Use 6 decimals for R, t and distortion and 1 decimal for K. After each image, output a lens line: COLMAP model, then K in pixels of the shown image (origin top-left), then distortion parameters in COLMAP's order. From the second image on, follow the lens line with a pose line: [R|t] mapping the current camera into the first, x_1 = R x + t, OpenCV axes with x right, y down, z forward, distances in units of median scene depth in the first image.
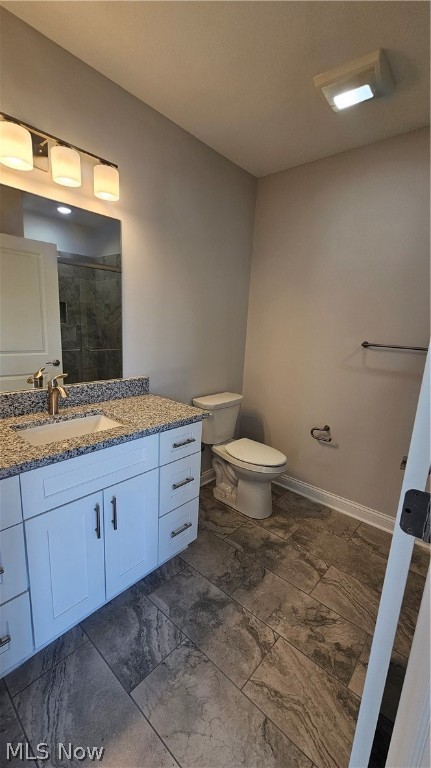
lens RADIAL K [[311.6, 0, 213.8], [0, 311.6, 384.8], [0, 0, 1]] dist [-0.000222, 0.000716]
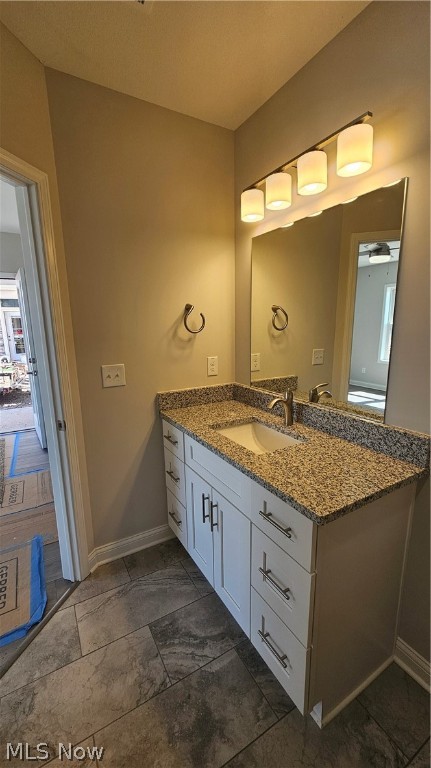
lens RADIAL K [[311.6, 0, 211.7], [0, 311.6, 384.8], [0, 0, 1]] dist [-0.000222, 0.000716]
pose [[-0.320245, 0.140974, -0.936787, 0.601394], [-0.185831, 0.960305, 0.208041, -0.232210], [0.928929, 0.240708, -0.281335, 1.162241]]
